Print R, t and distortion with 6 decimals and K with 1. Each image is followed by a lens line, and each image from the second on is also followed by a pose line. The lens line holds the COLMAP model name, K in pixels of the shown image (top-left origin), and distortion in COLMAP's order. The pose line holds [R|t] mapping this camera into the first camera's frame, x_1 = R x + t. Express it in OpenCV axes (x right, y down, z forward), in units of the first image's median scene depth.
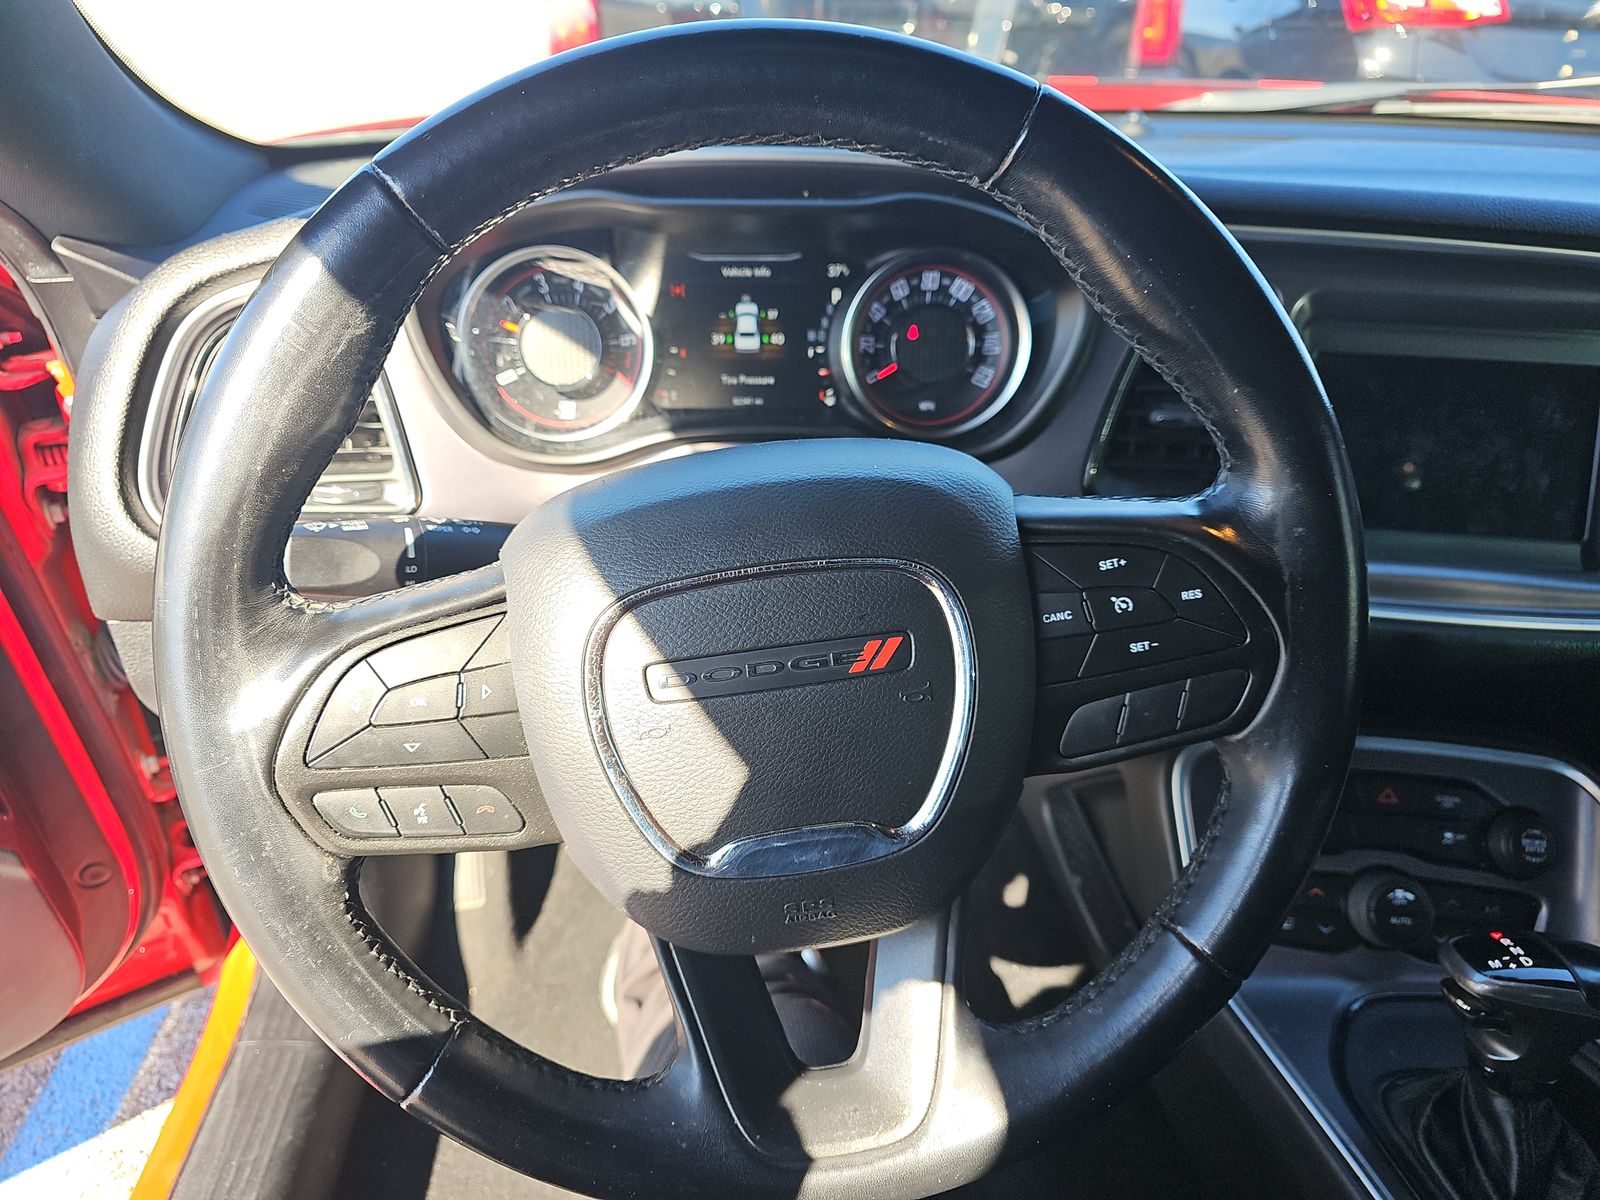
lens RADIAL K [[1058.8, 0, 795.2], [0, 1058.8, 575.1], [0, 0, 1]] dist [0.005823, 0.000253]
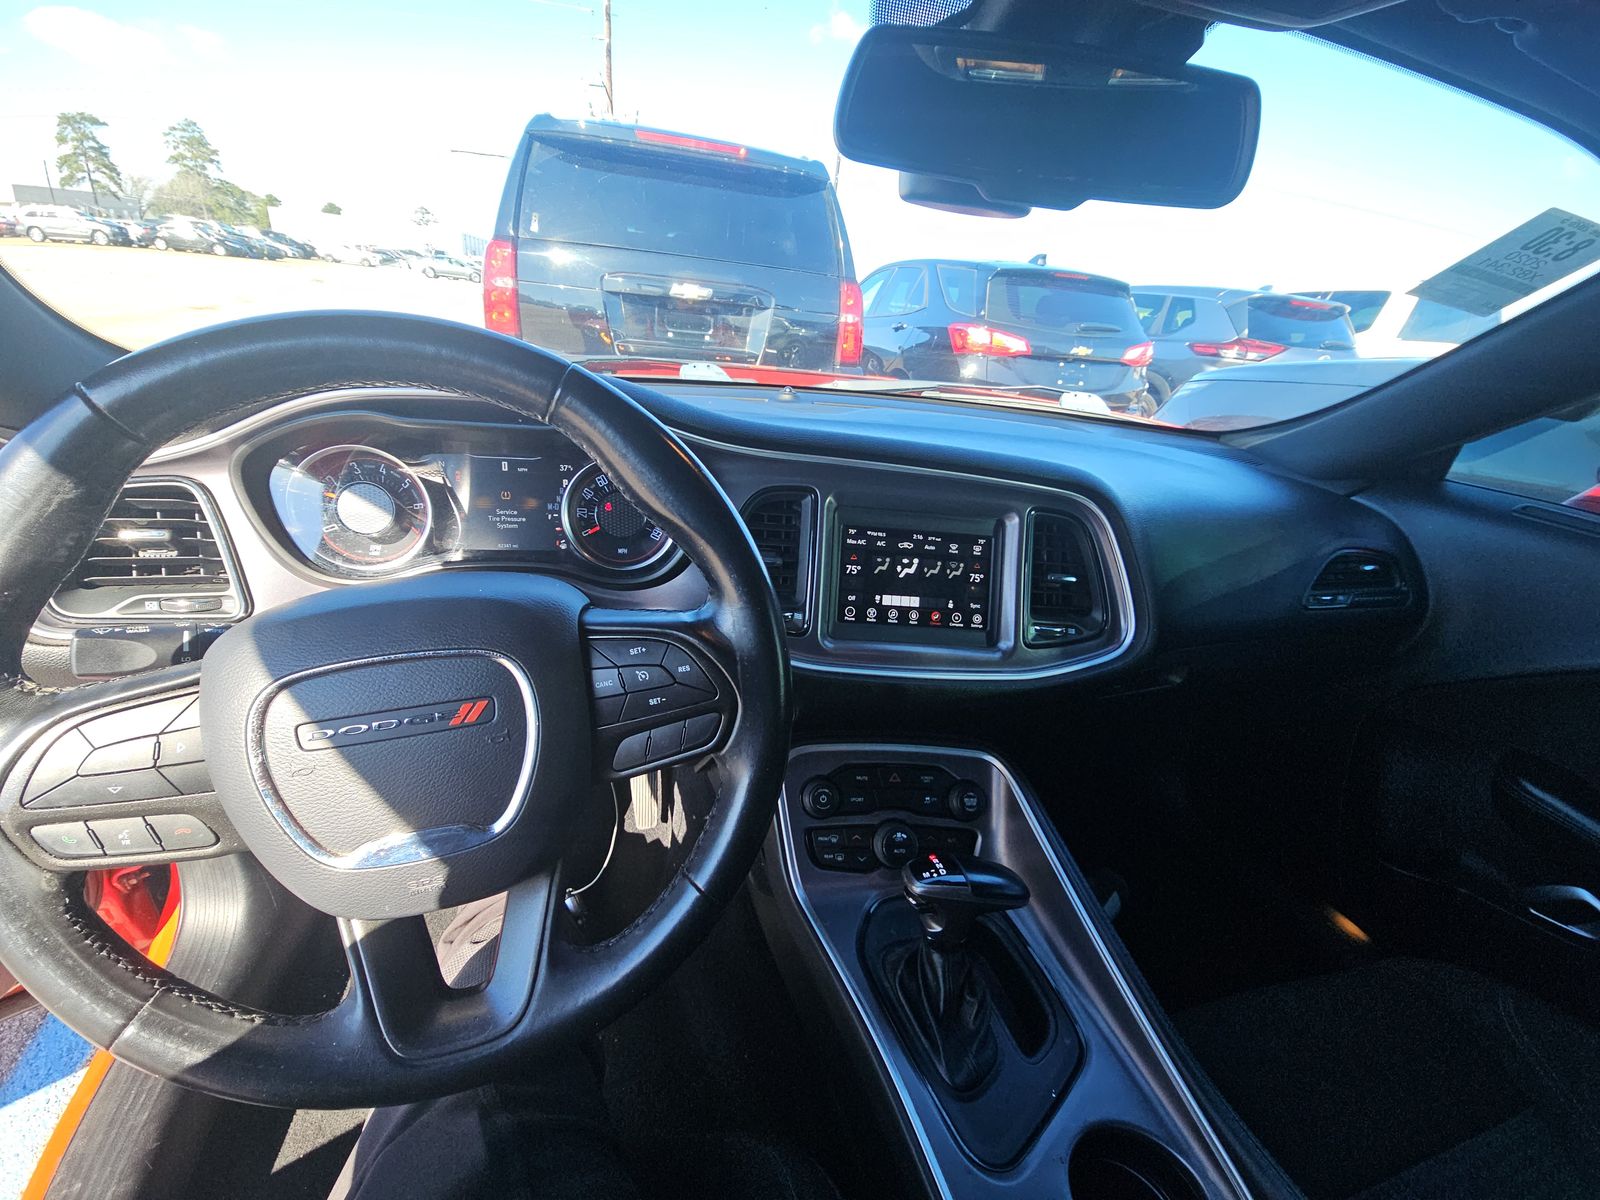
lens RADIAL K [[633.8, 0, 800.0], [0, 633.8, 600.0], [0, 0, 1]] dist [0.011205, -0.011658]
pose [[0.979700, 0.000450, 0.200467, 0.210614], [0.015029, 0.997018, -0.075689, -0.006401], [-0.199903, 0.077165, 0.976772, -0.008149]]
